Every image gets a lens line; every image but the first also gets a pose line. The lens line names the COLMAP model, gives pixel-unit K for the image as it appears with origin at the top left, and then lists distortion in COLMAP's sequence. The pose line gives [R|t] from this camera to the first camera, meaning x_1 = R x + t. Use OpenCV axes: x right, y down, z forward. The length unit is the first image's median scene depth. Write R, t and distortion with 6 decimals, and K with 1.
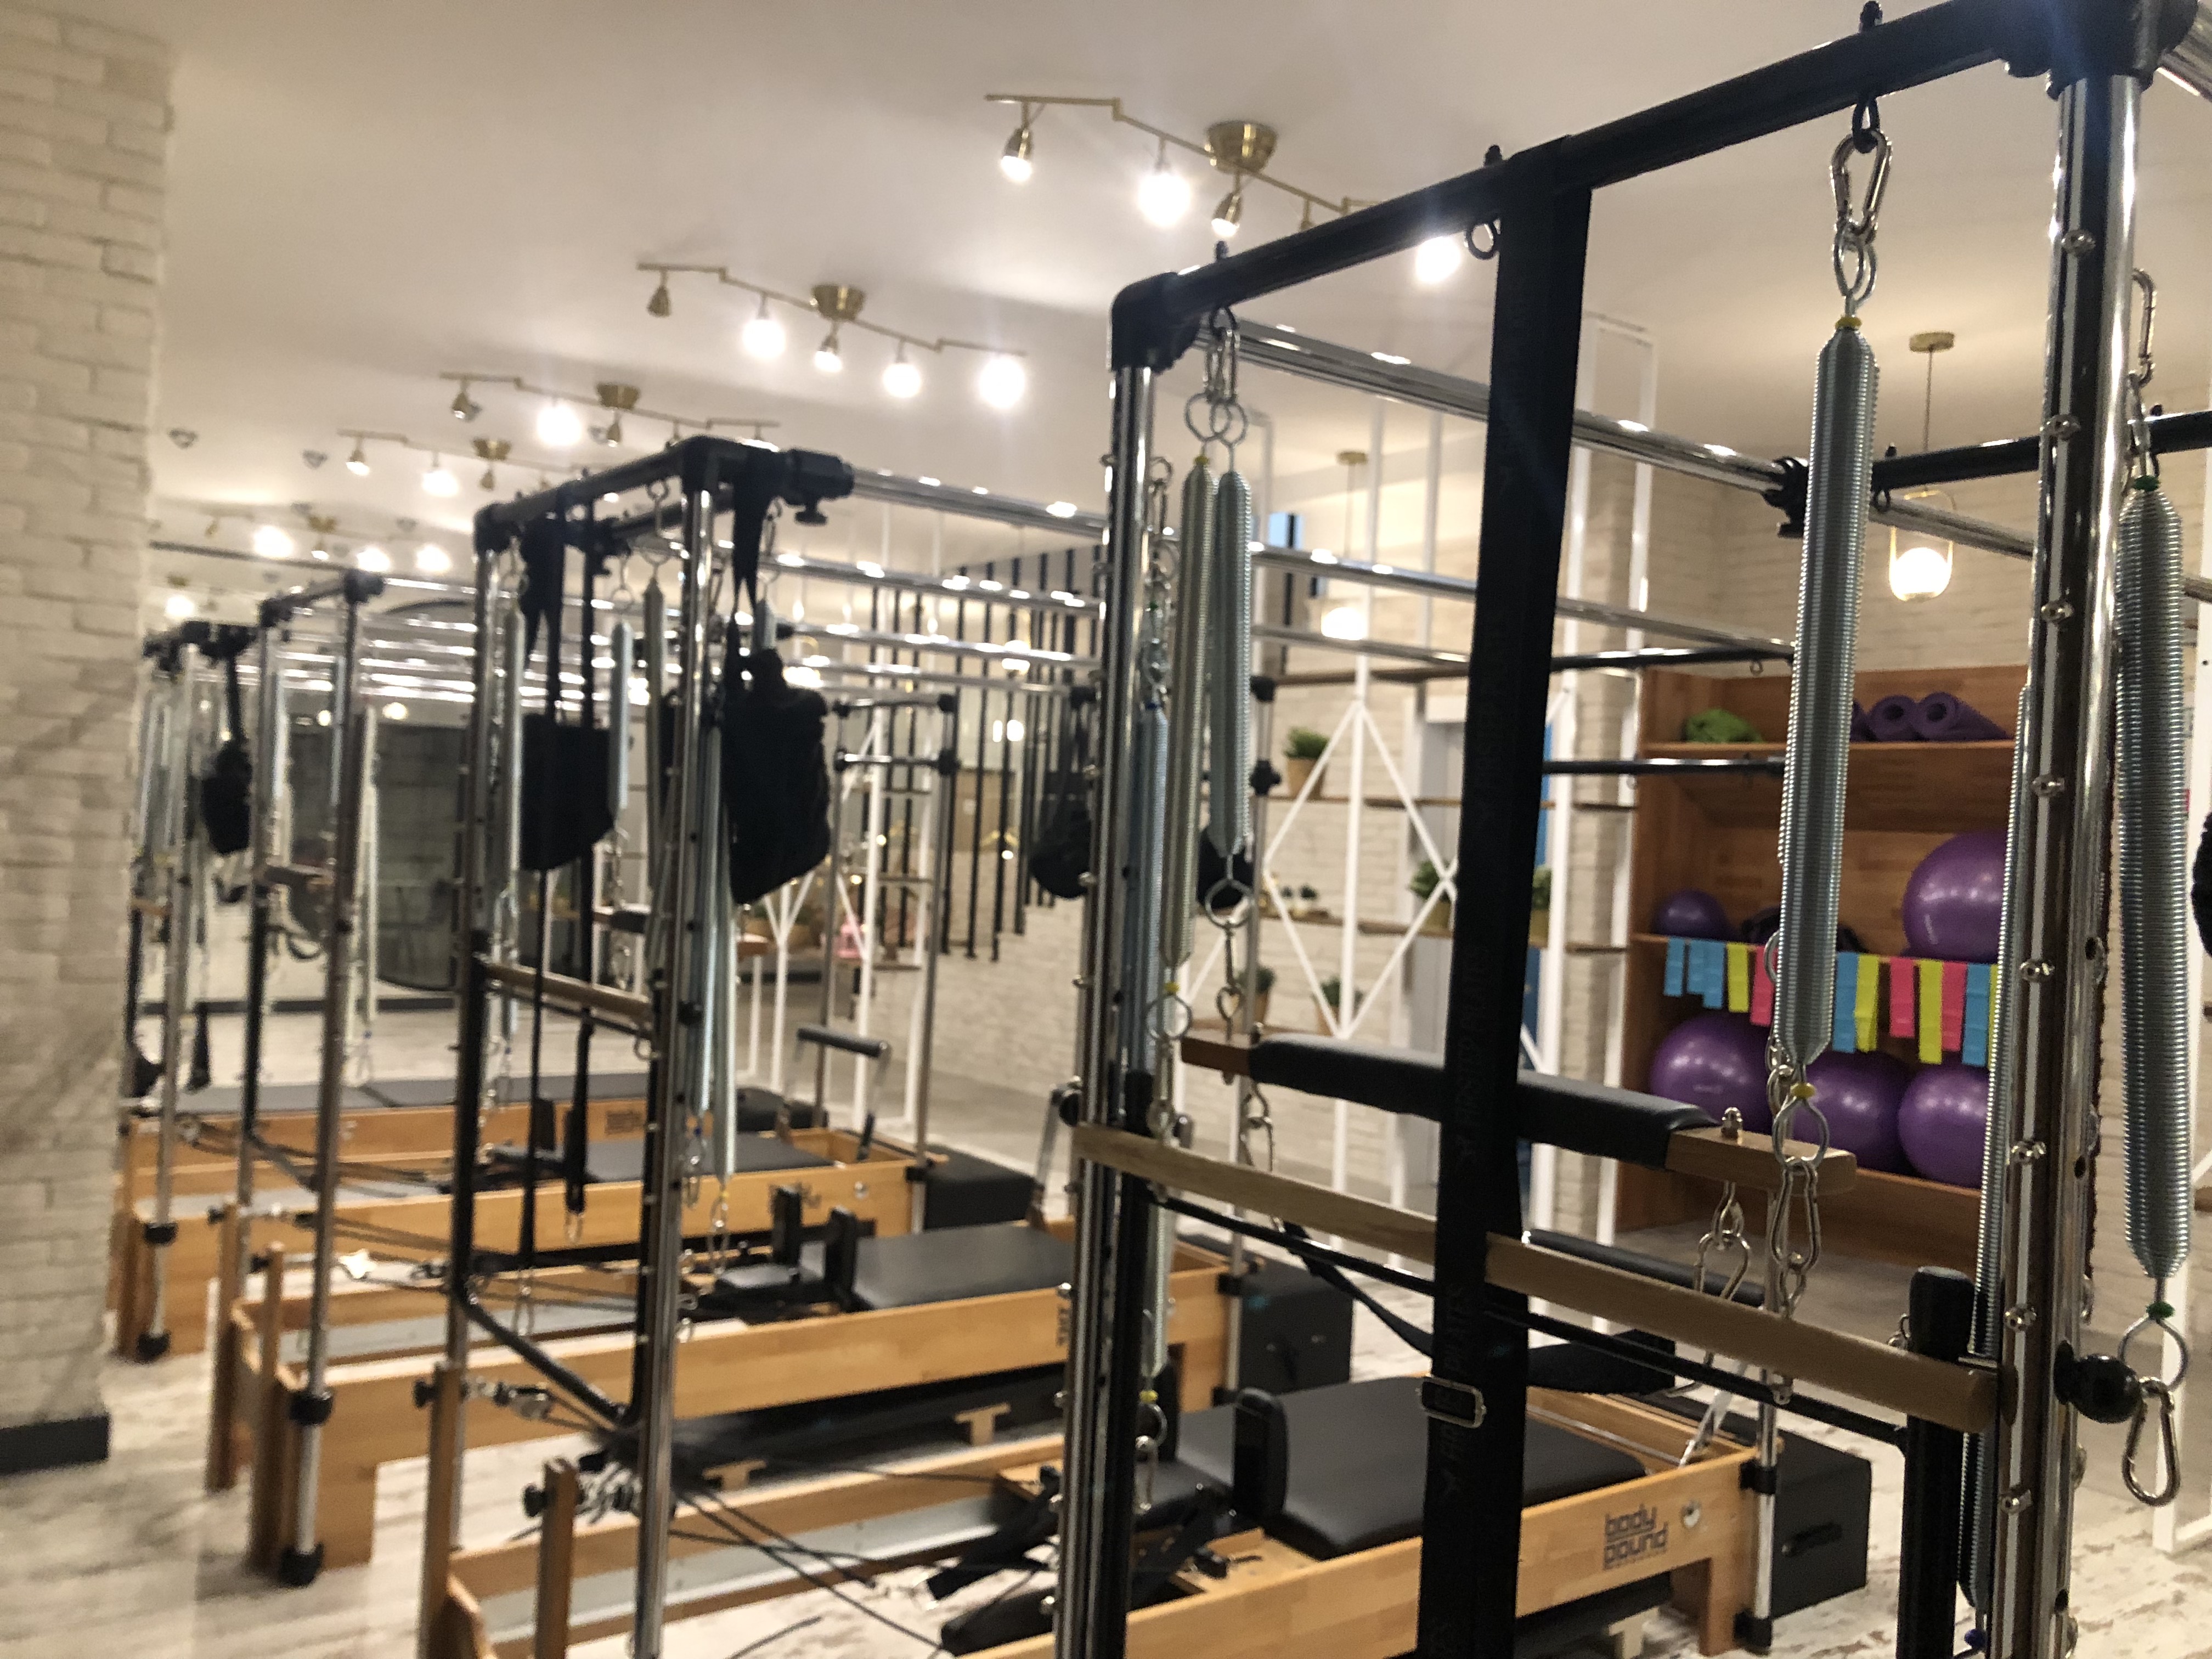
lens RADIAL K [[1796.1, 0, 1153.7], [0, 1796.1, 832.2], [0, 0, 1]] dist [0.042870, -0.047383]
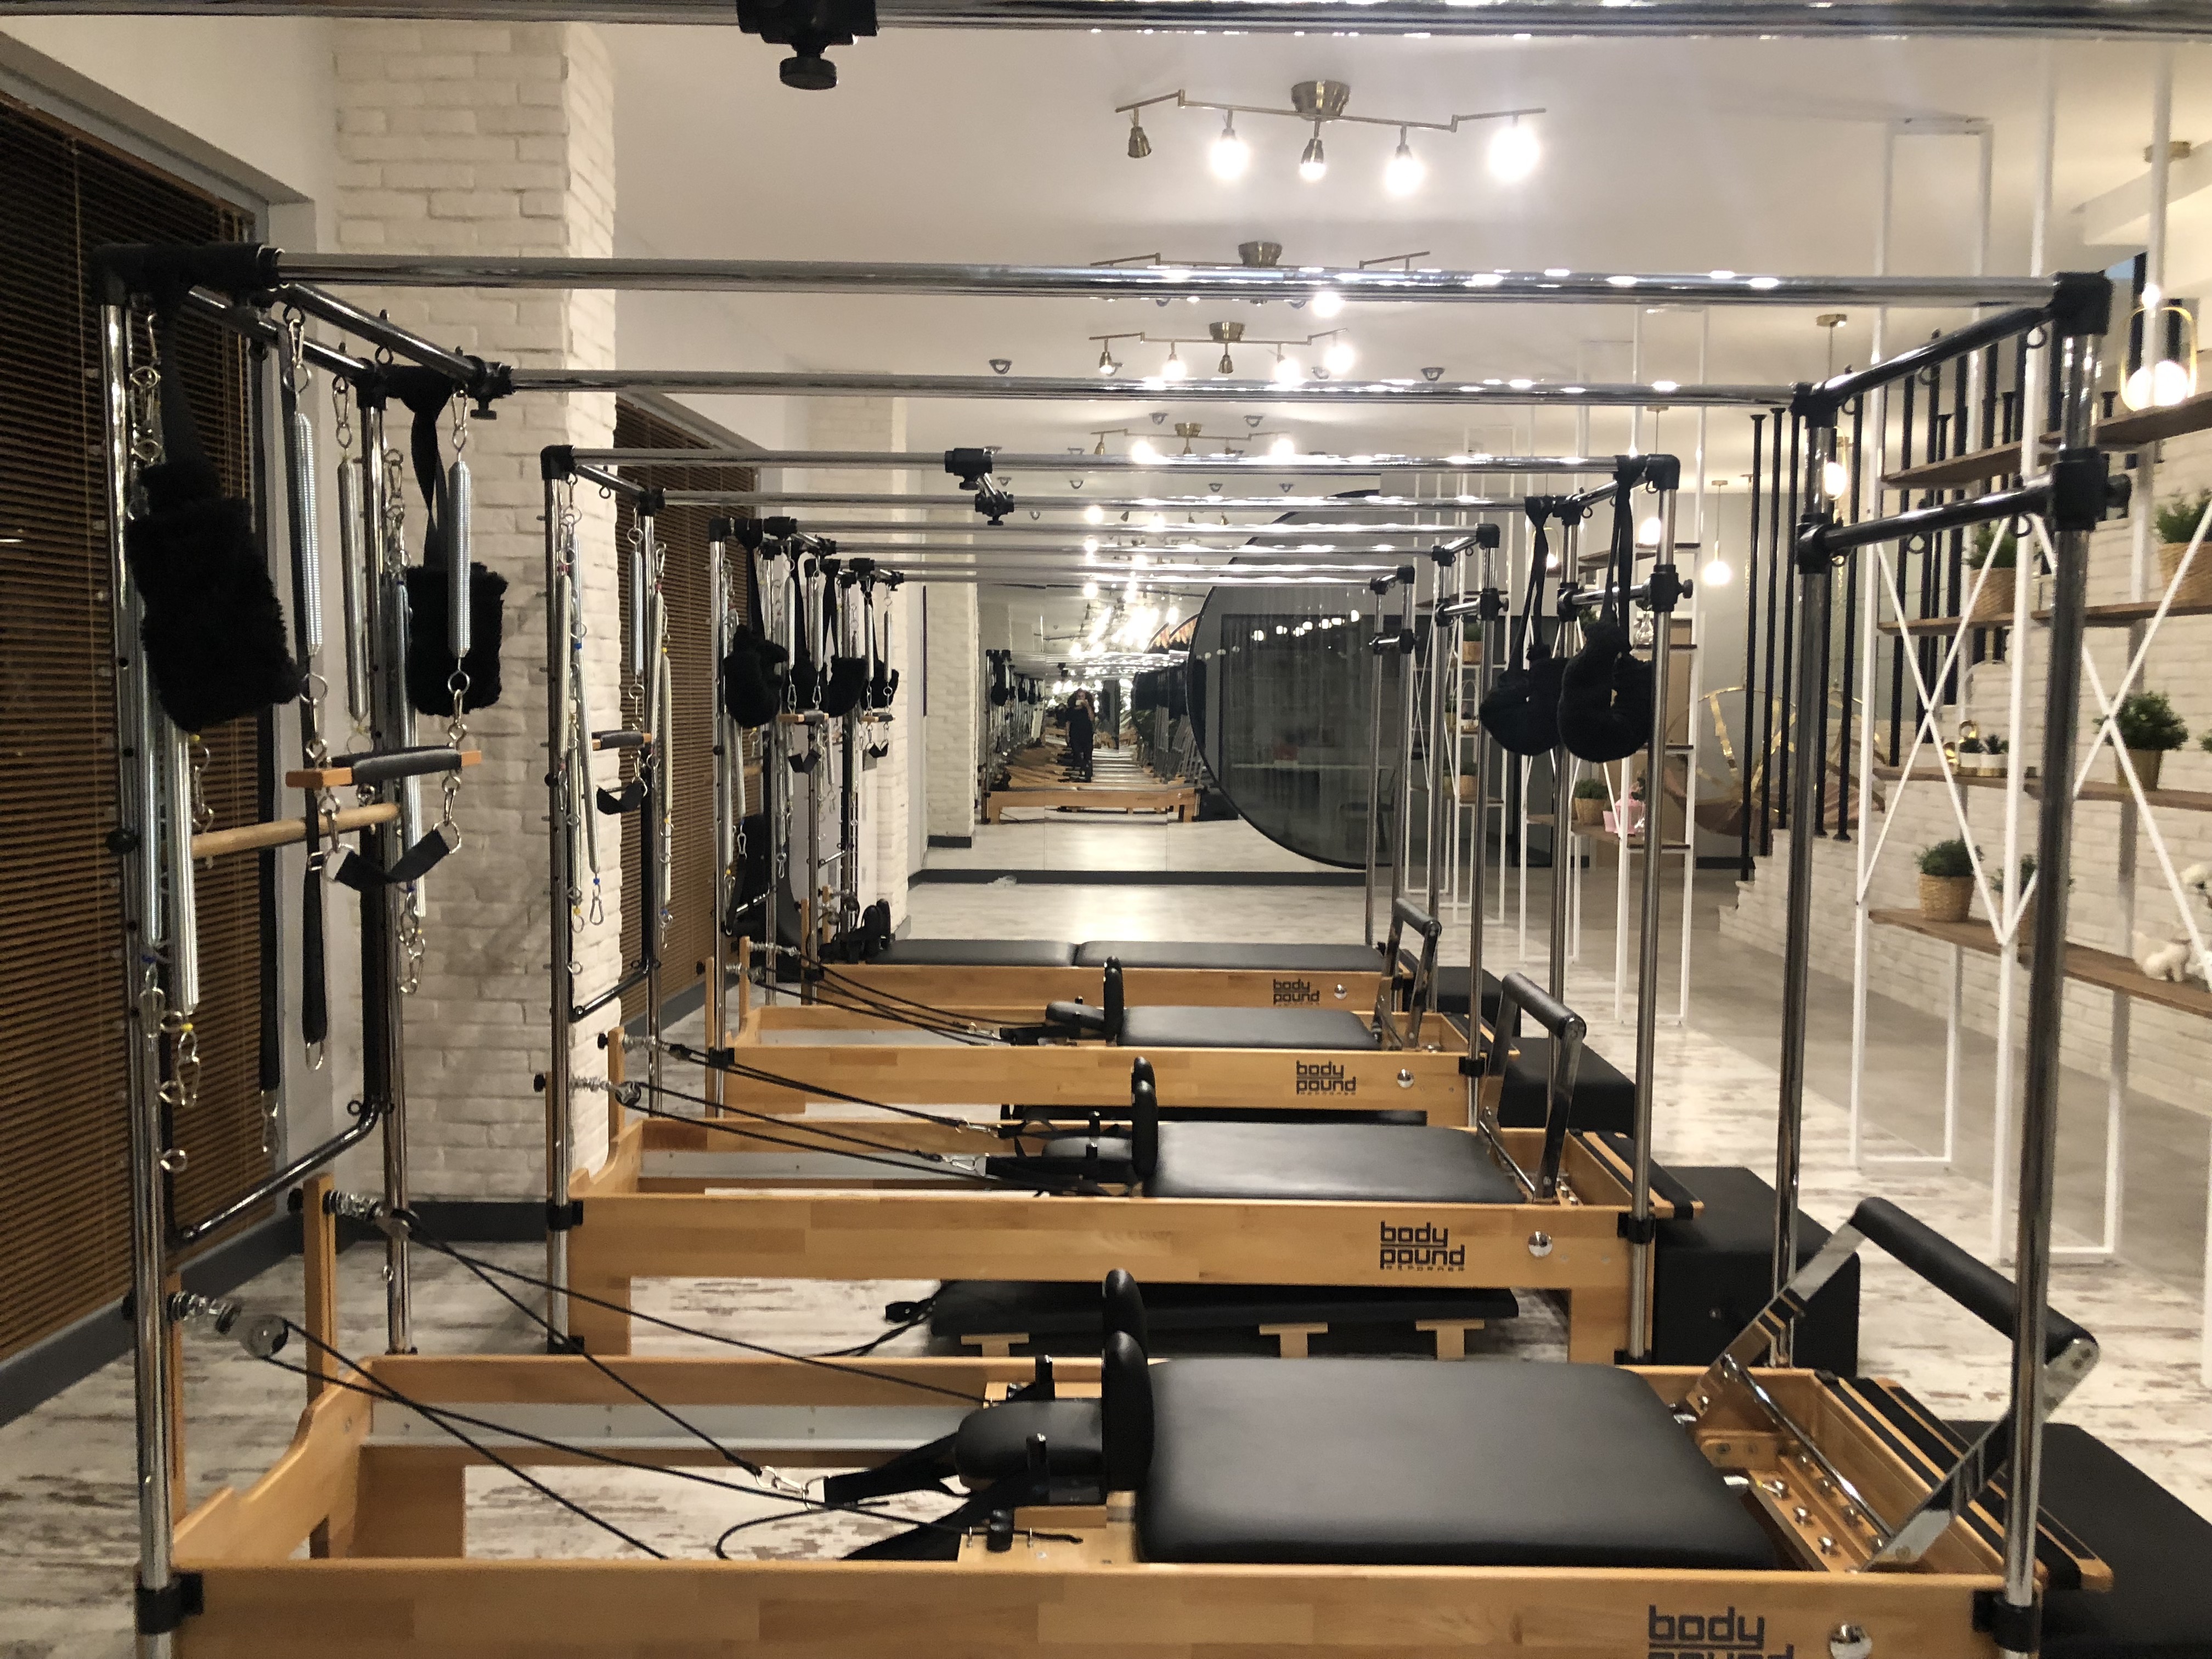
lens RADIAL K [[1796.1, 0, 1120.6], [0, 1796.1, 815.6], [0, 0, 1]] dist [0.042870, -0.047383]
pose [[0.810754, 0.000663, -0.585387, 0.358215], [0.031589, 0.998493, 0.044881, 0.026938], [0.584534, -0.054880, 0.809511, 0.245933]]
